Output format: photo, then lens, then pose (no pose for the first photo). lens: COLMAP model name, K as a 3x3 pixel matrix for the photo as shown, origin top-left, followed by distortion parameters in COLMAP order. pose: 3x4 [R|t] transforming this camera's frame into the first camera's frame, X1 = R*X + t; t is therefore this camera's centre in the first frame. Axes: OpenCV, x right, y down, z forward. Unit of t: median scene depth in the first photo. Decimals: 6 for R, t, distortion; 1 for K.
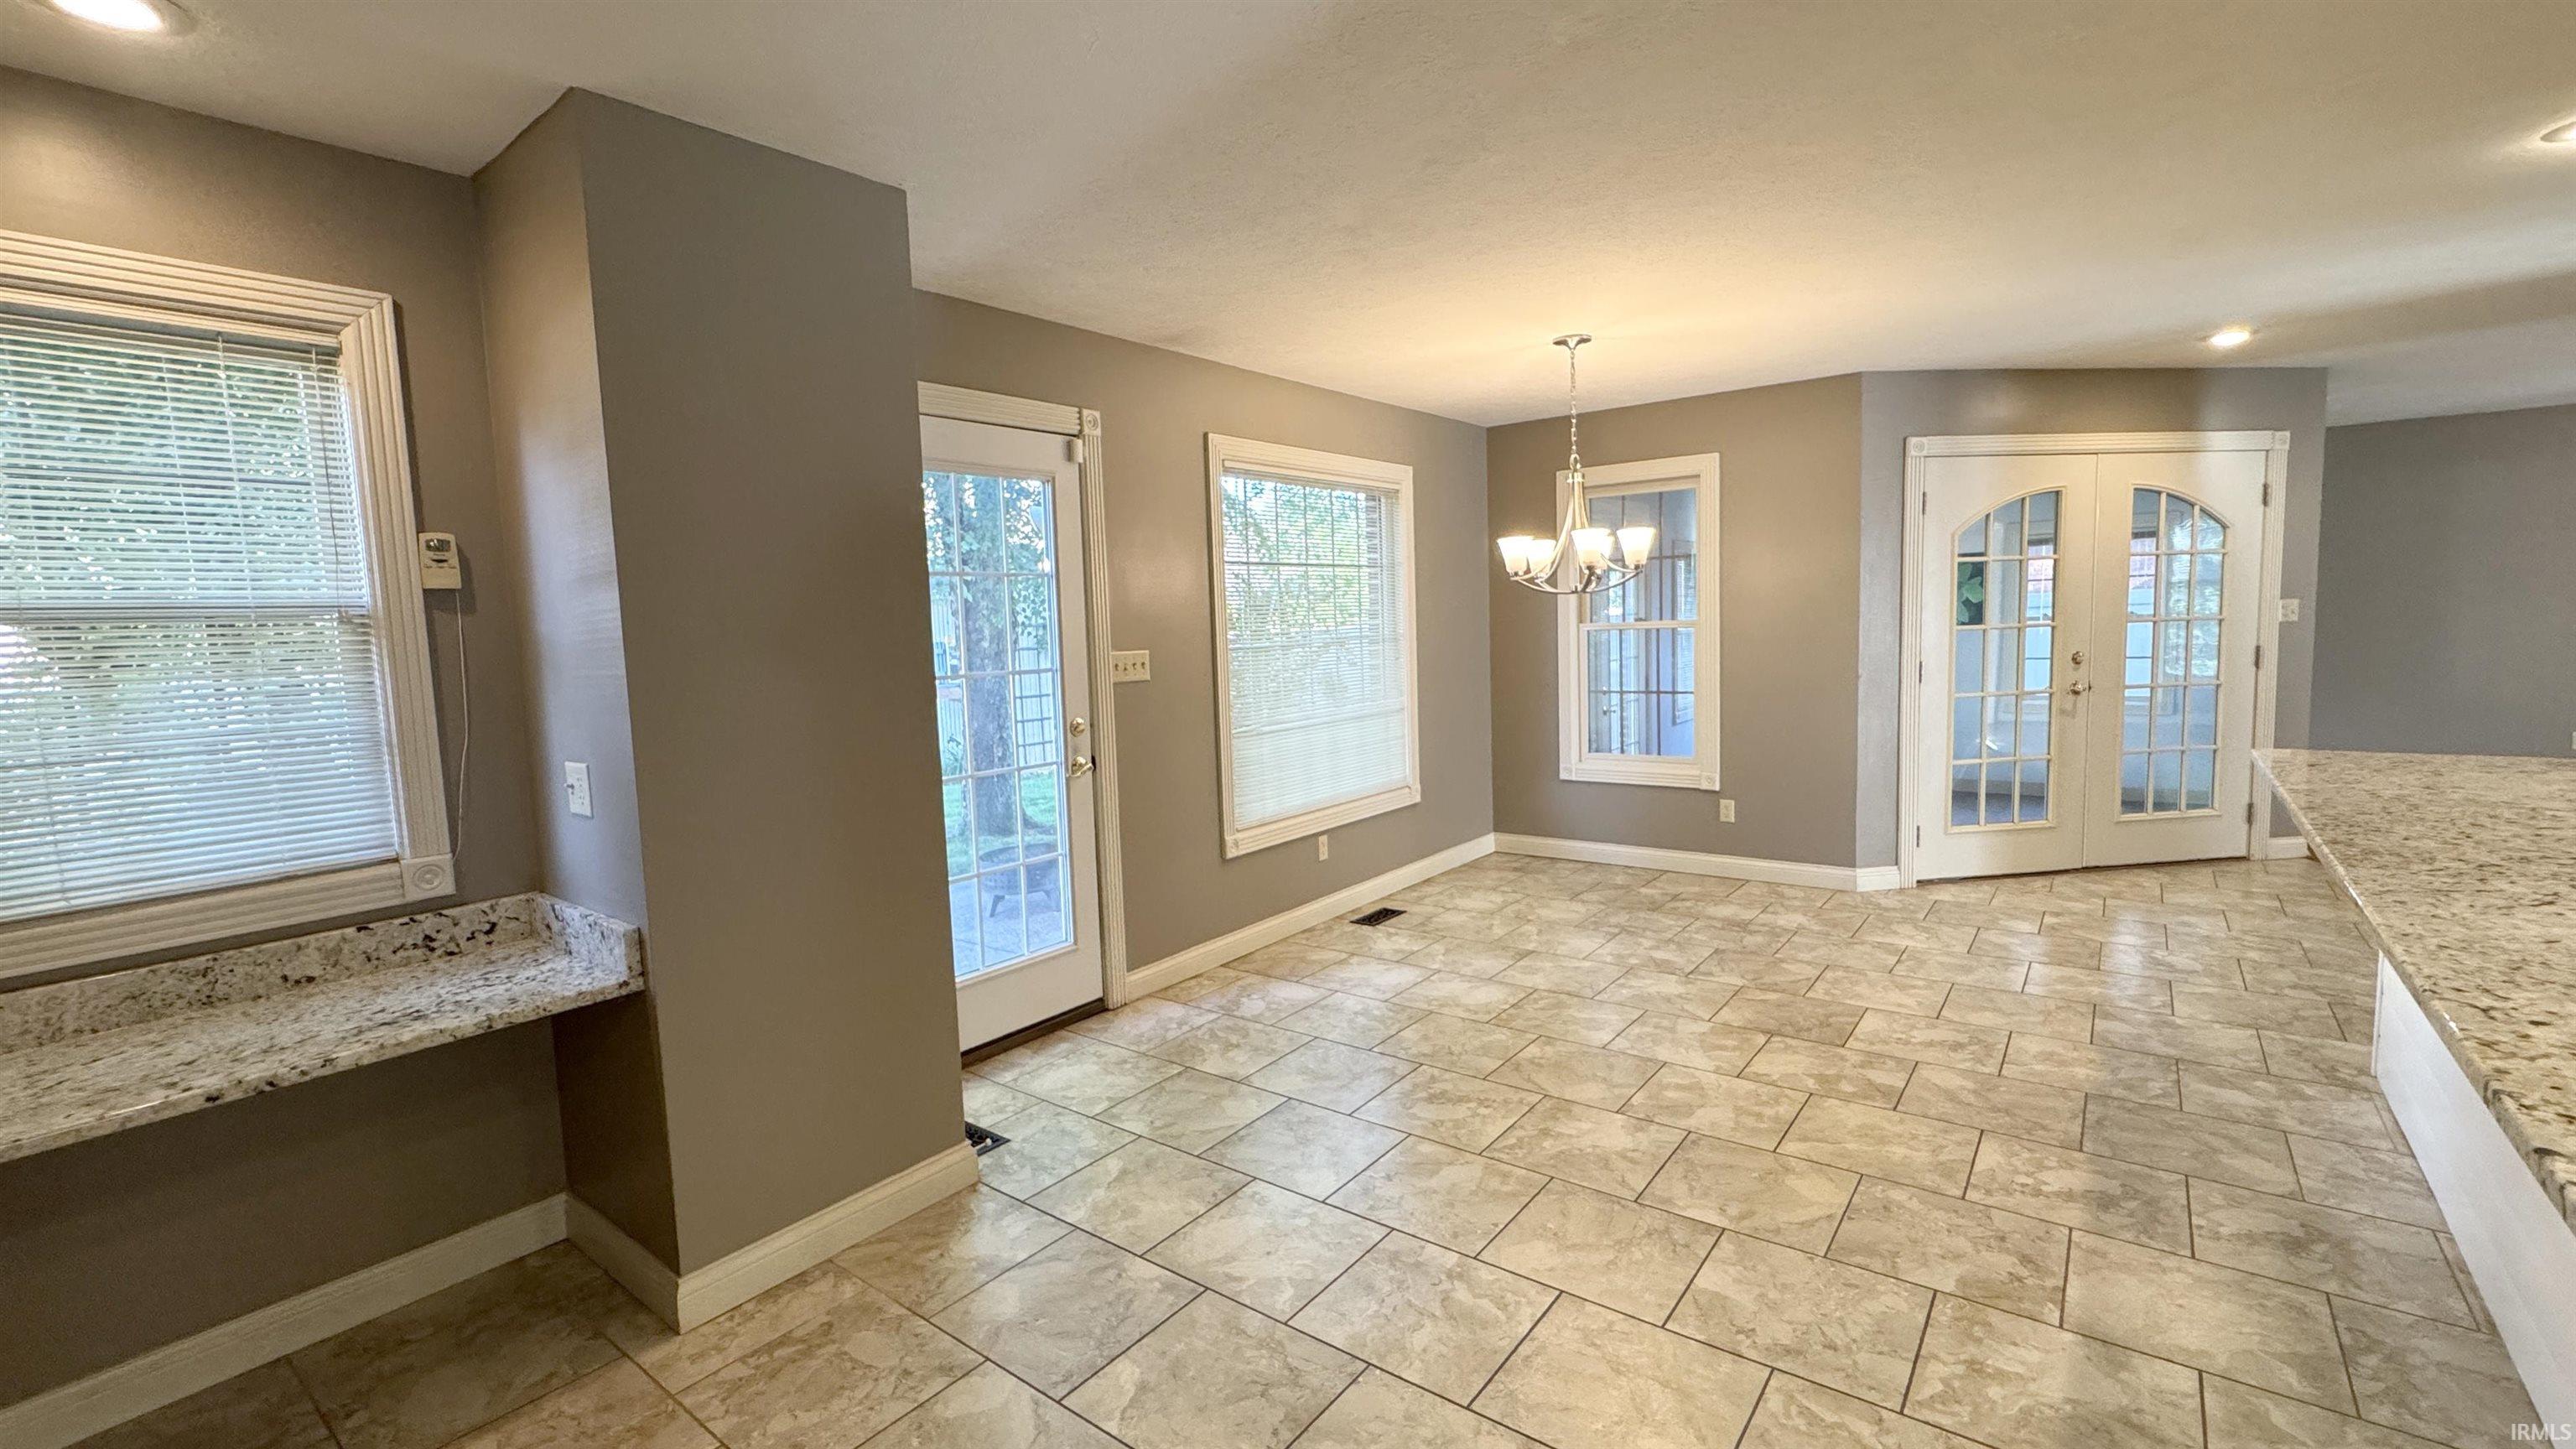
lens RADIAL K [[1105.2, 0, 1278.2], [0, 1105.2, 717.1], [0, 0, 1]] dist [0.003217, -0.000056]
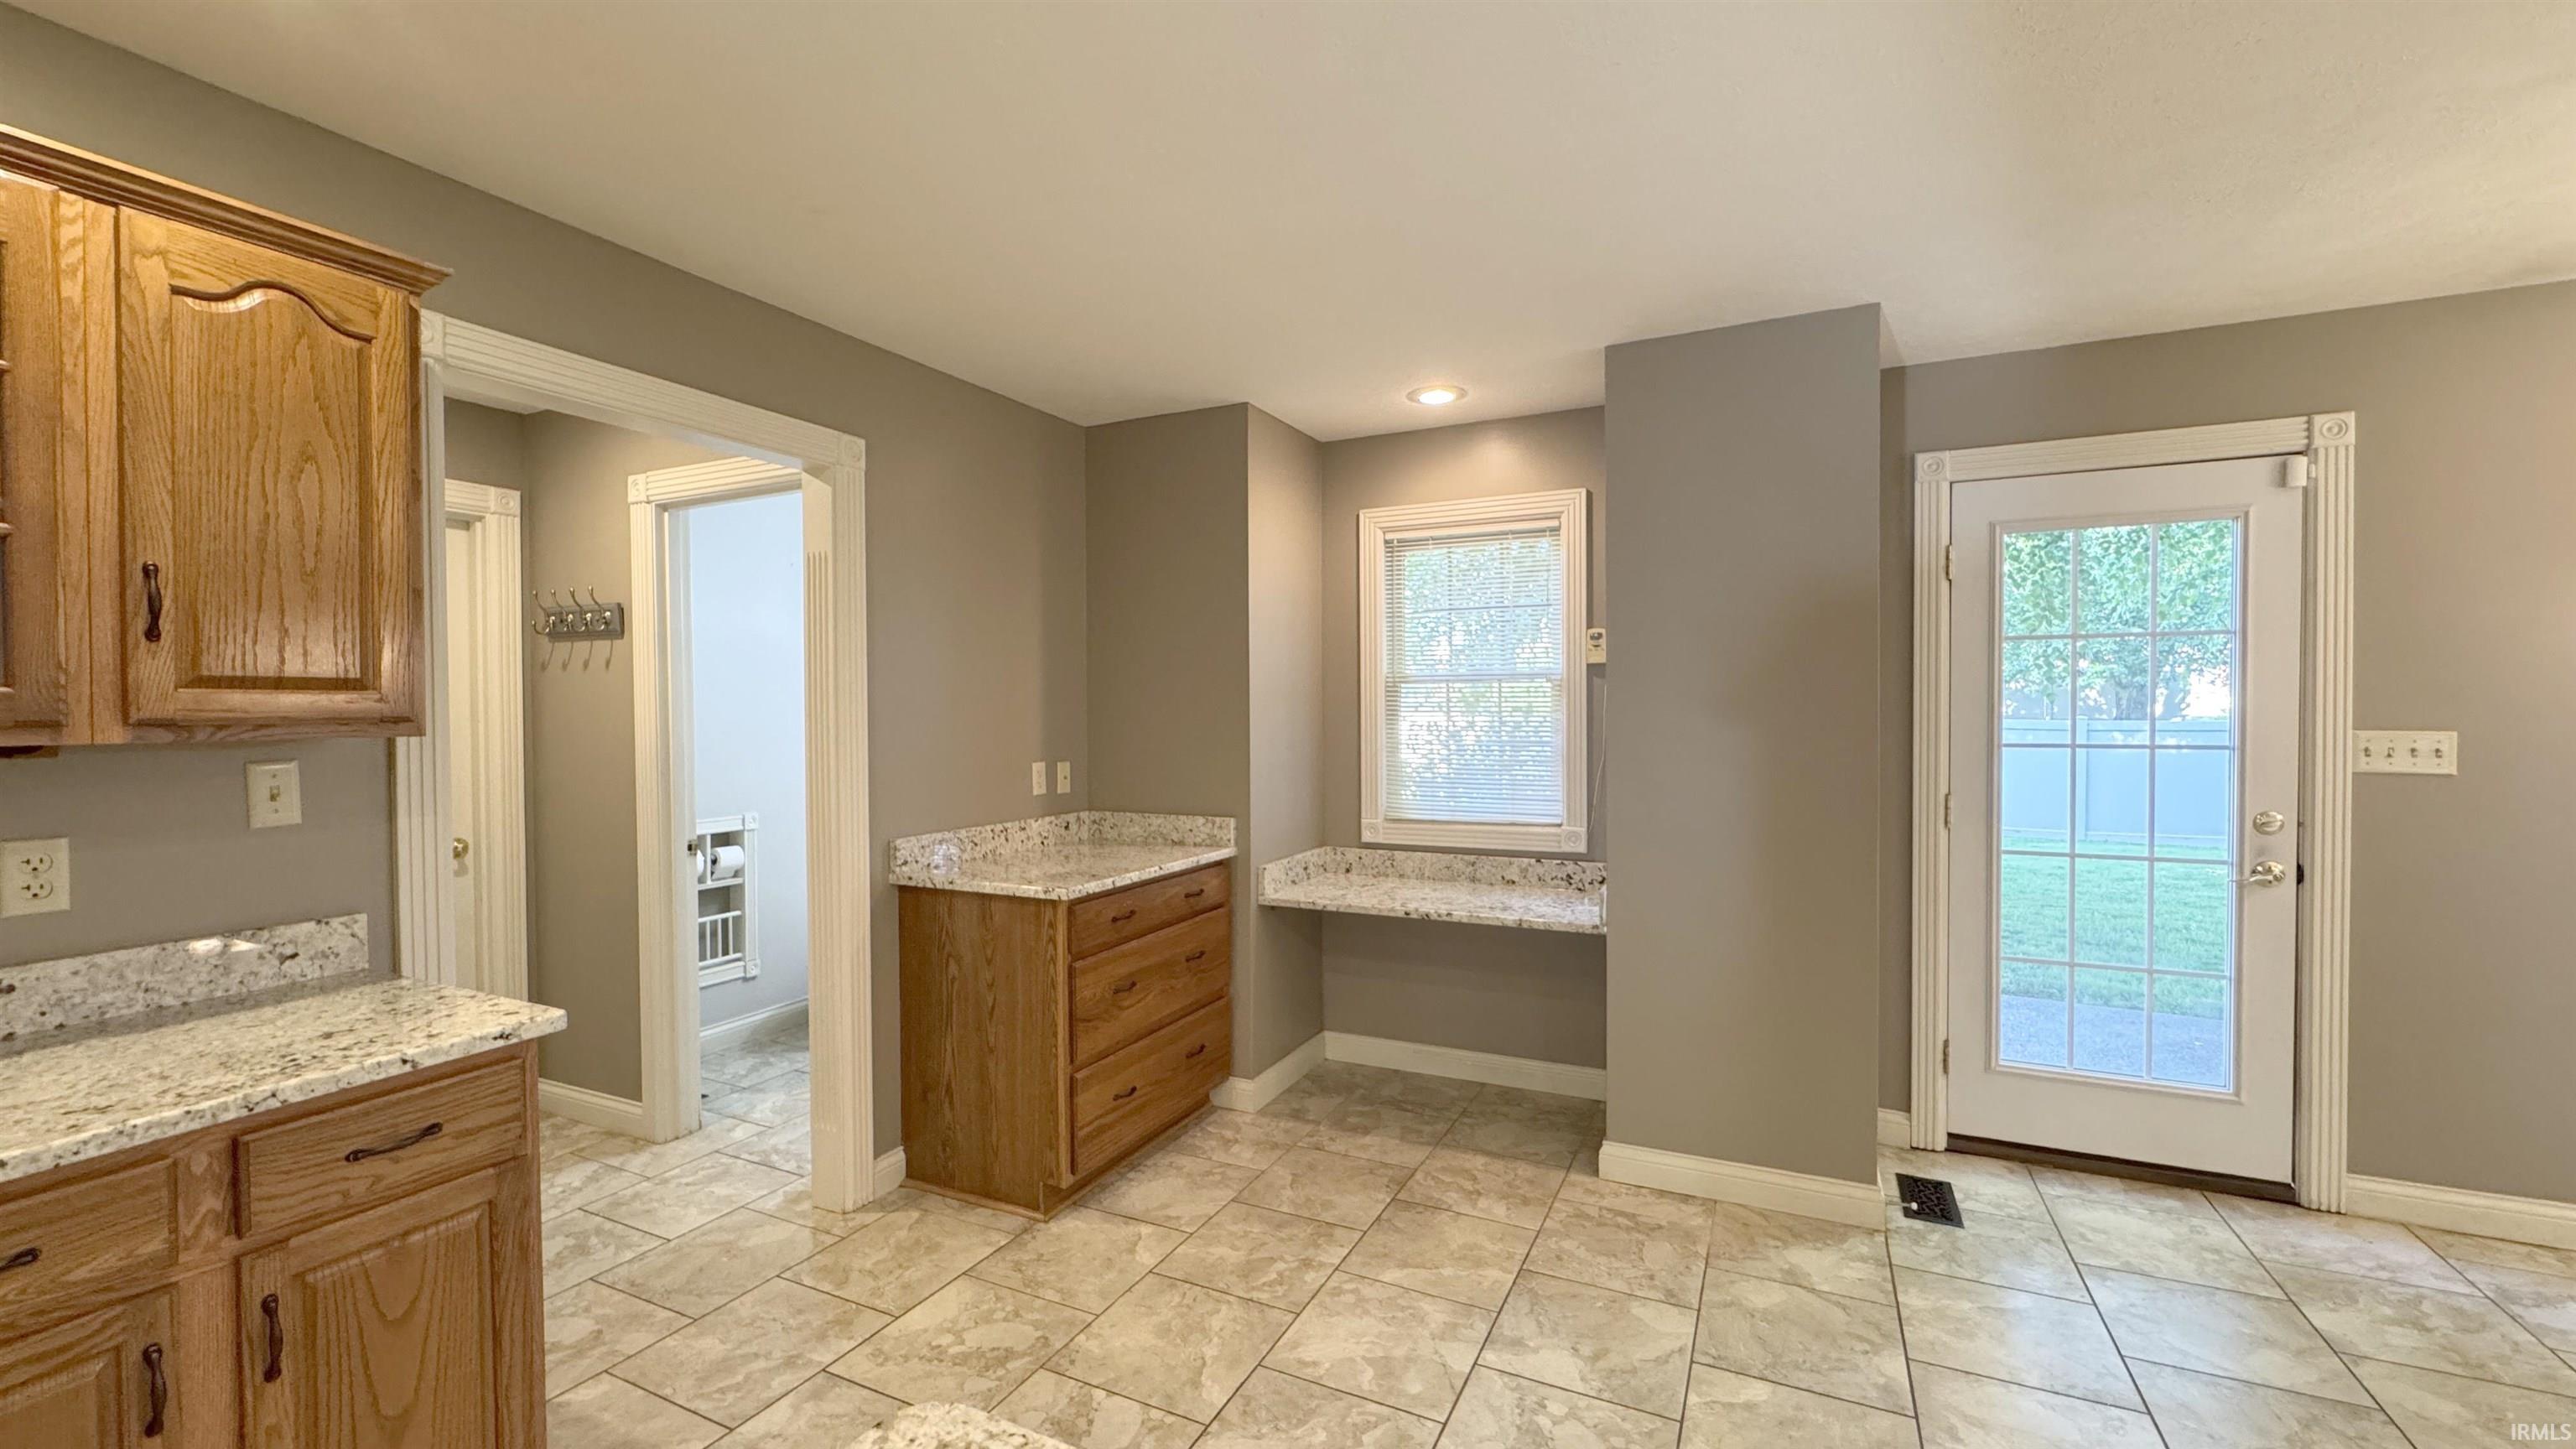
lens RADIAL K [[1035.2, 0, 1288.3], [0, 1035.2, 724.8], [0, 0, 1]] dist [-0.000320, -0.000880]
pose [[0.199823, 0.051239, -0.978491, 0.465770], [-0.089872, 0.995381, 0.033770, -0.027352], [0.975702, 0.081191, 0.203505, 0.196360]]
